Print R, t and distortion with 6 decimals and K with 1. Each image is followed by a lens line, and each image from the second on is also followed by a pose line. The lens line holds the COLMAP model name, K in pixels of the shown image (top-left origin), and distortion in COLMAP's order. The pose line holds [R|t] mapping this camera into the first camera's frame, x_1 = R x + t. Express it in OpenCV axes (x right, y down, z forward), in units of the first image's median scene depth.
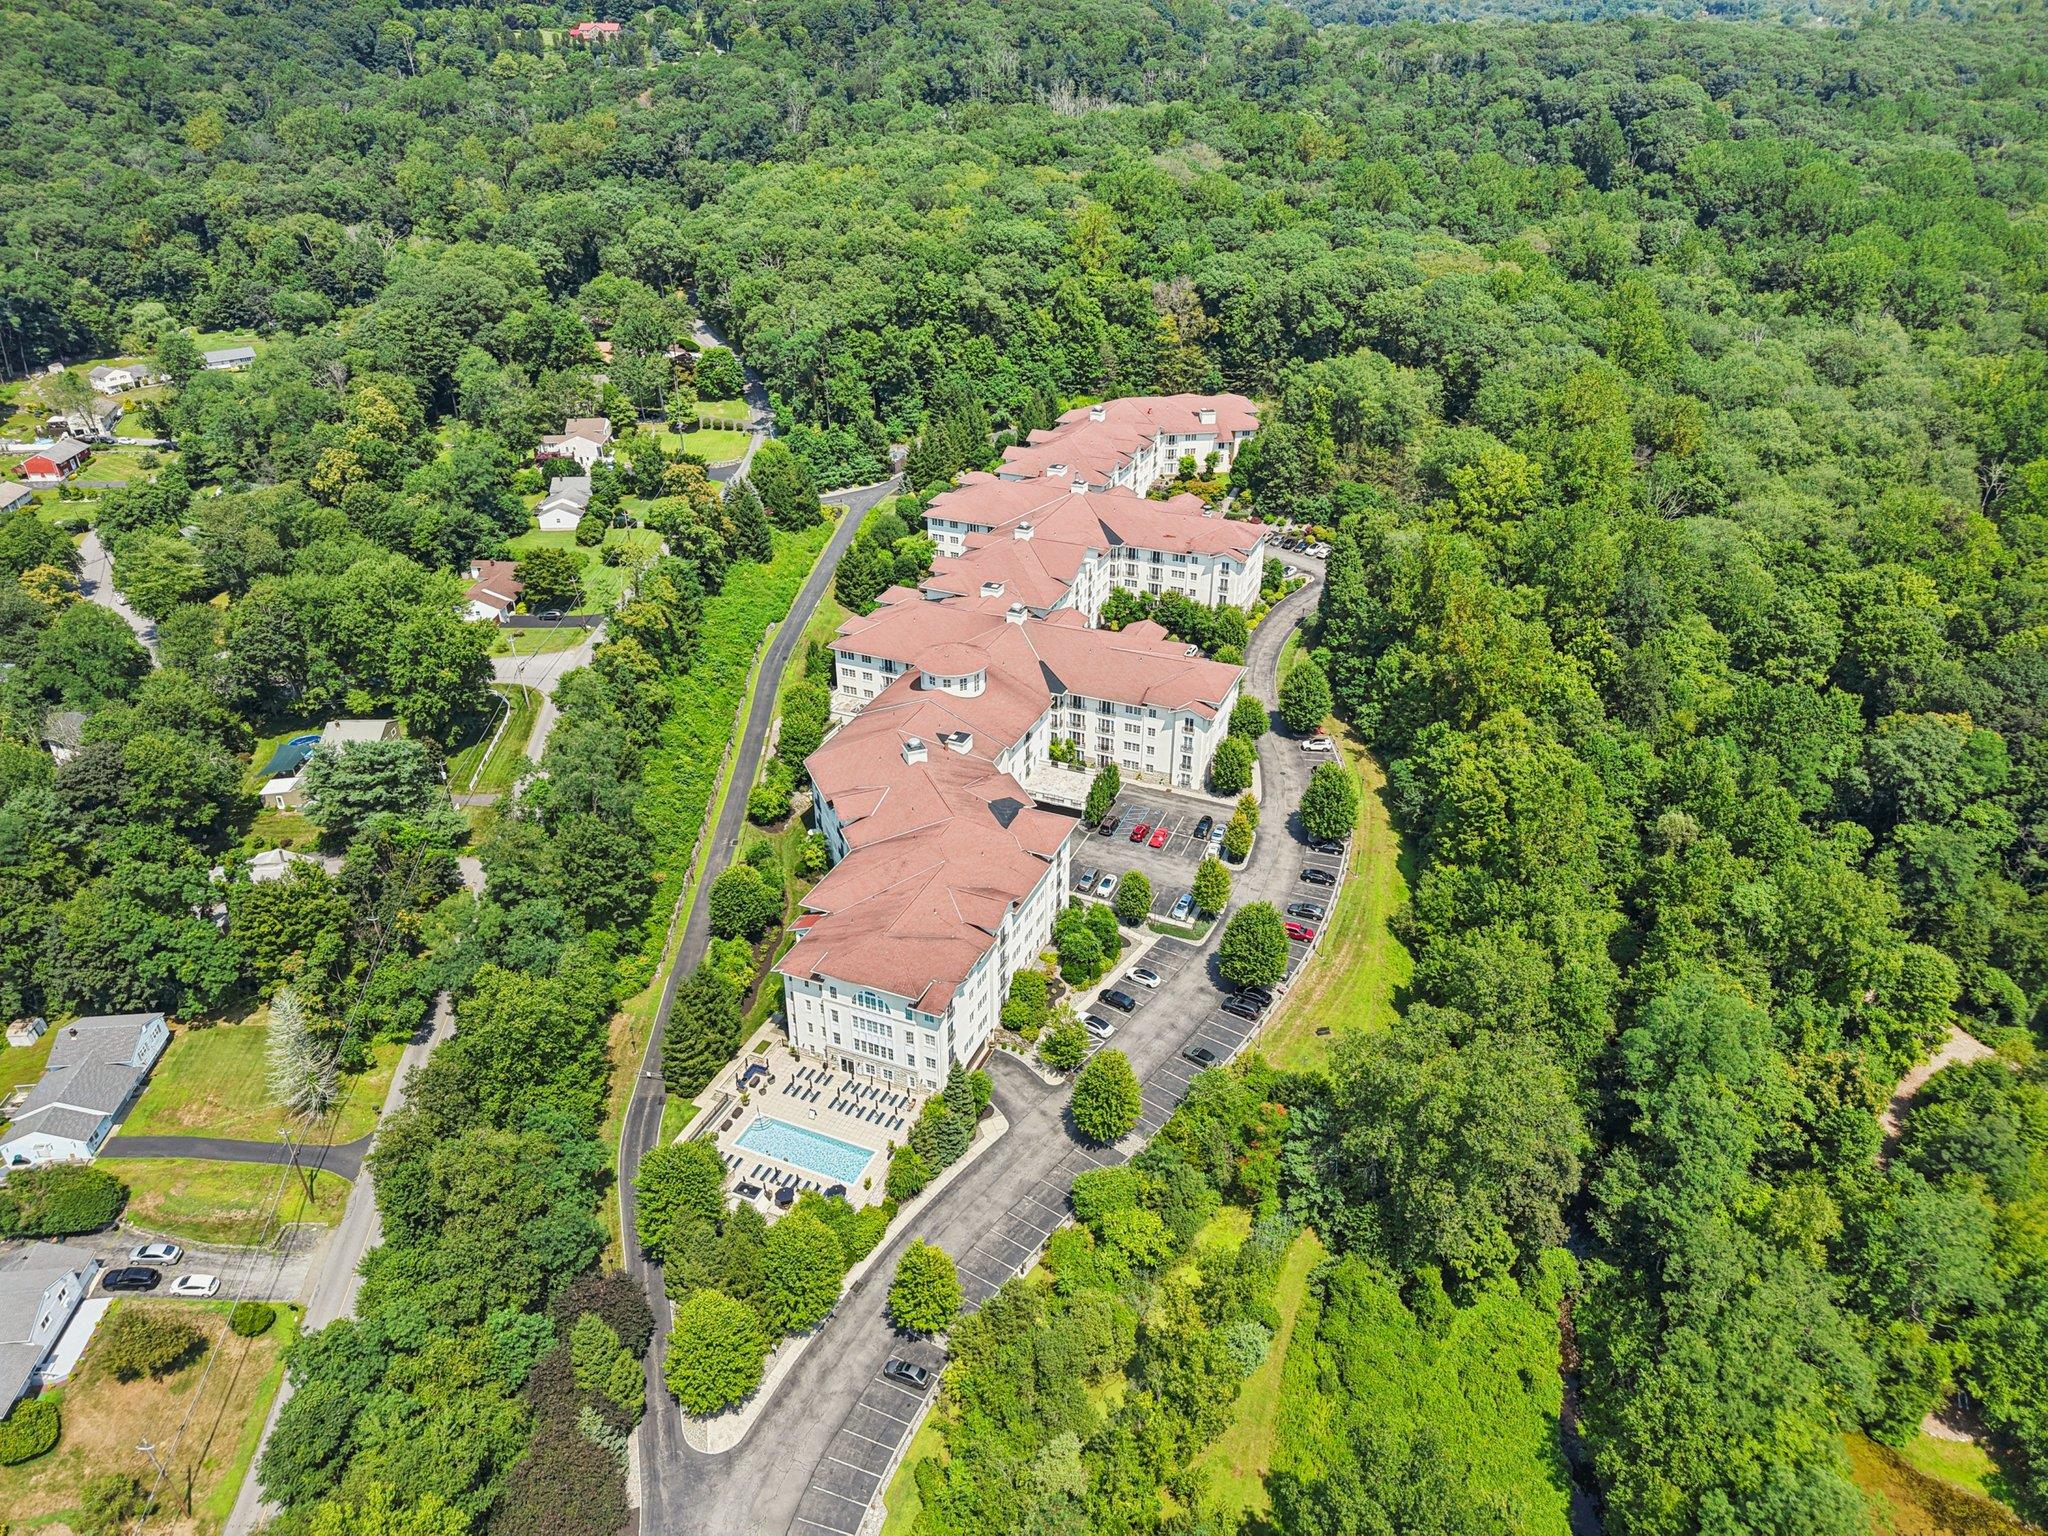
lens RADIAL K [[1395.1, 0, 1024.1], [0, 1395.1, 777.8], [0, 0, 1]] dist [0.010305, -0.012168]
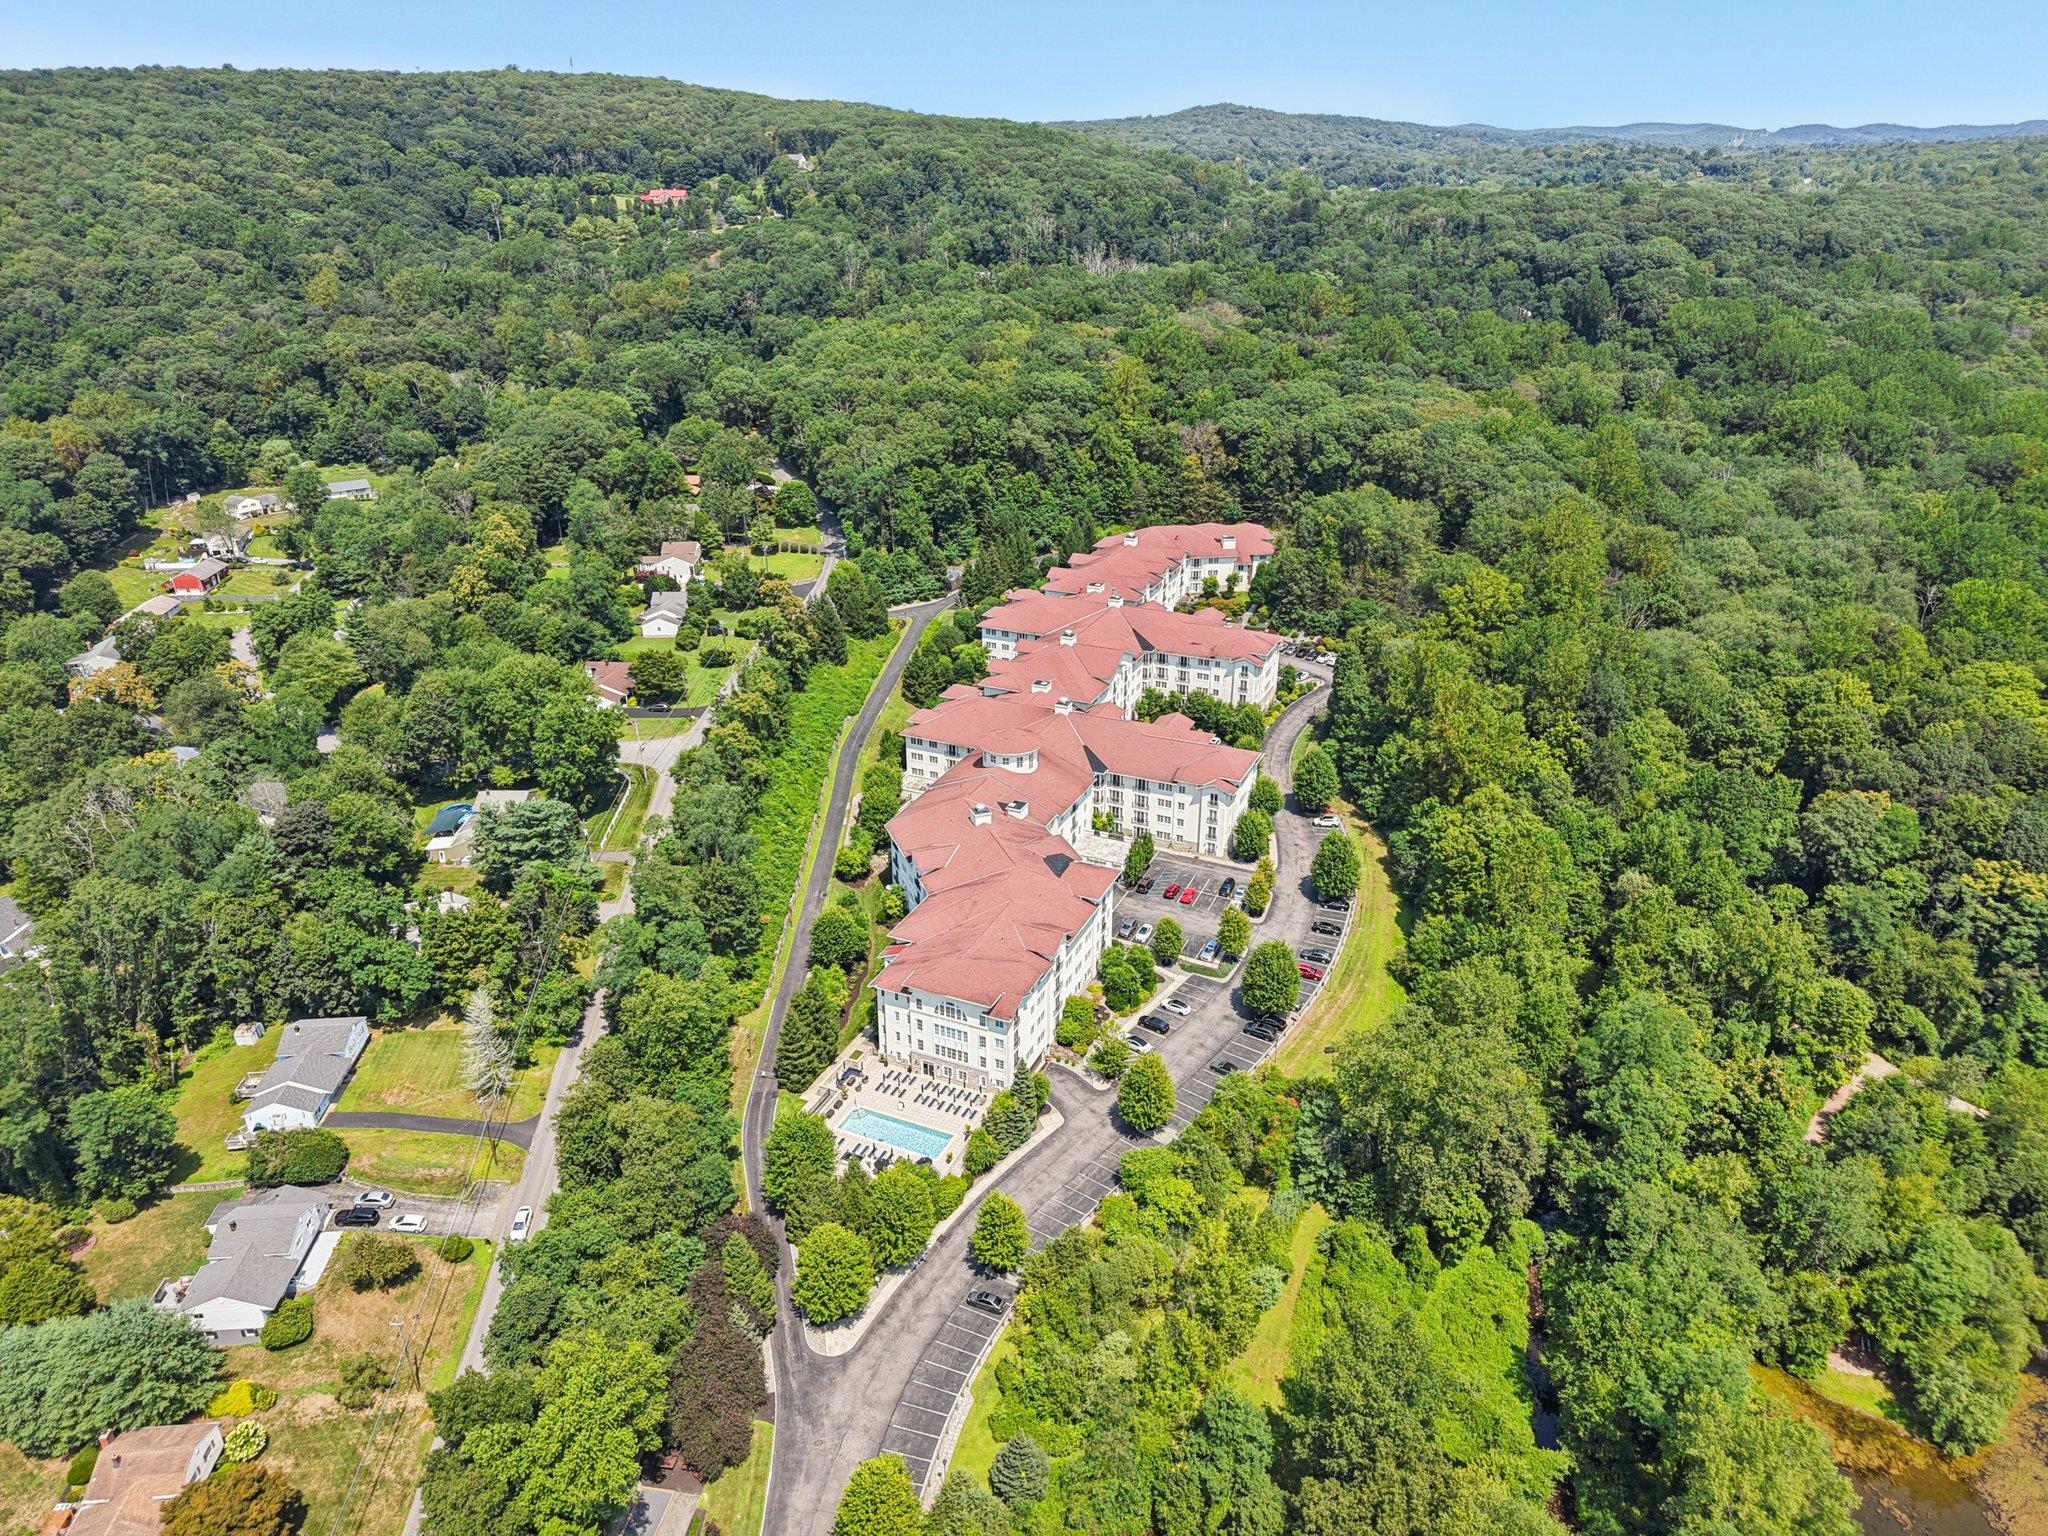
lens RADIAL K [[1395.1, 0, 1017.4], [0, 1395.1, 773.4], [0, 0, 1]] dist [0.010305, -0.012168]
pose [[0.999748, 0.007400, -0.021207, -0.019825], [-0.009330, 0.995680, -0.092377, 0.046598], [0.020432, 0.092552, 0.995498, -0.152551]]
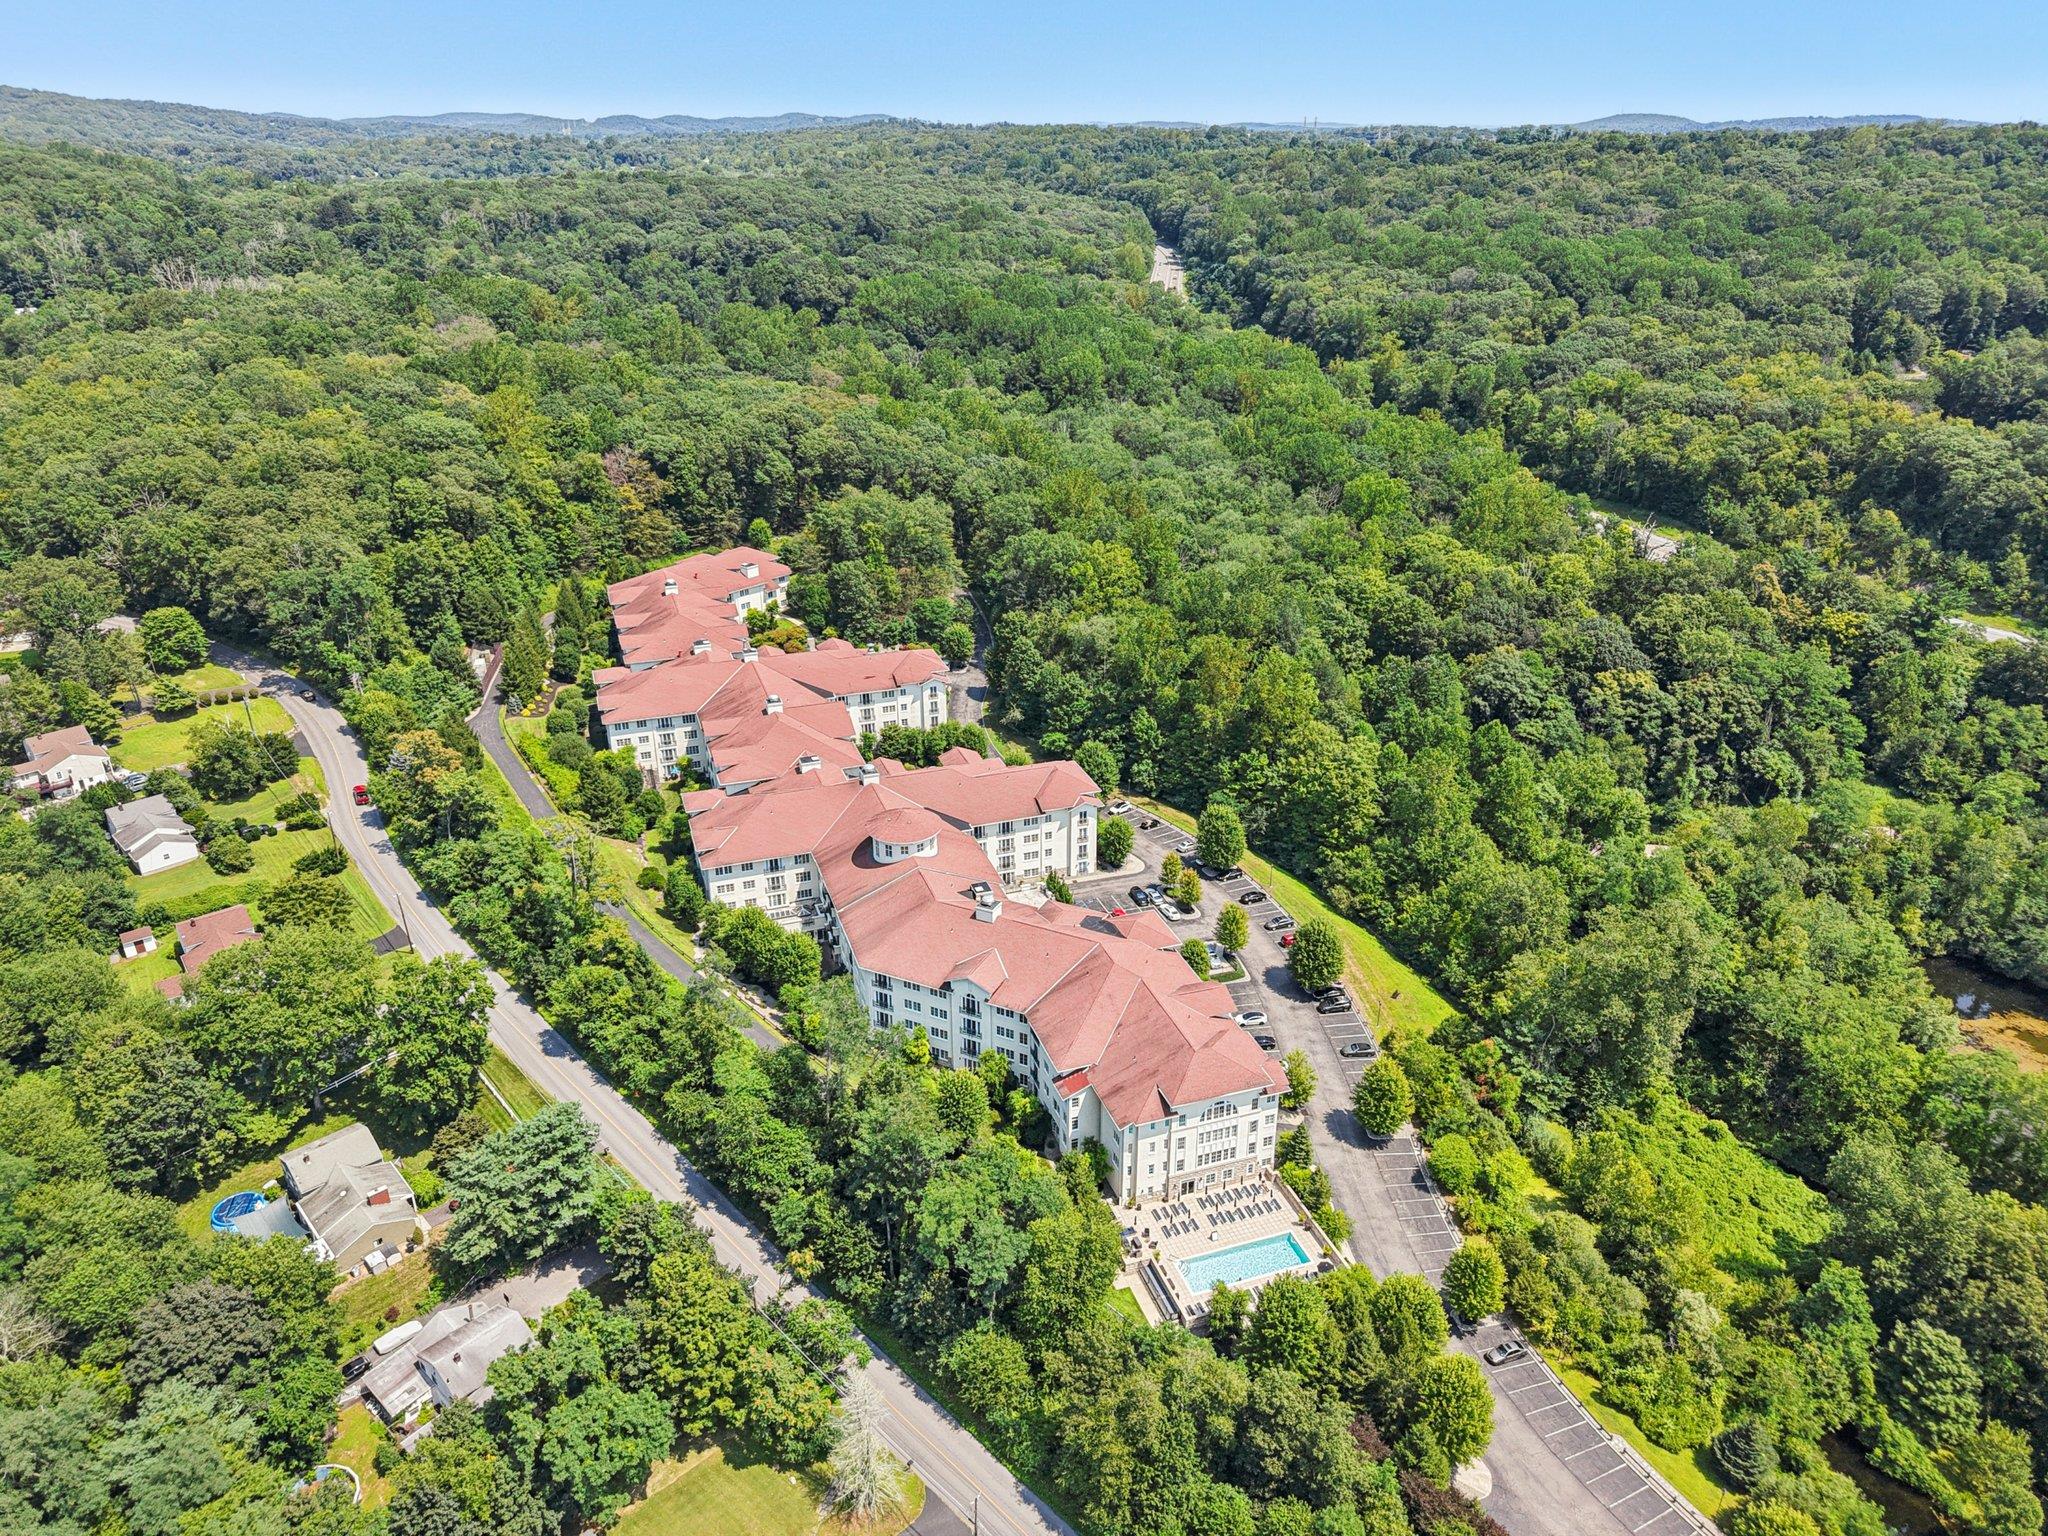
lens RADIAL K [[1395.1, 0, 1022.4], [0, 1395.1, 758.5], [0, 0, 1]] dist [0.010305, -0.012168]
pose [[0.733440, -0.278327, 0.620160, -0.567774], [0.335698, 0.941622, 0.025581, -0.121349], [-0.591077, 0.189425, 0.784058, 0.136016]]
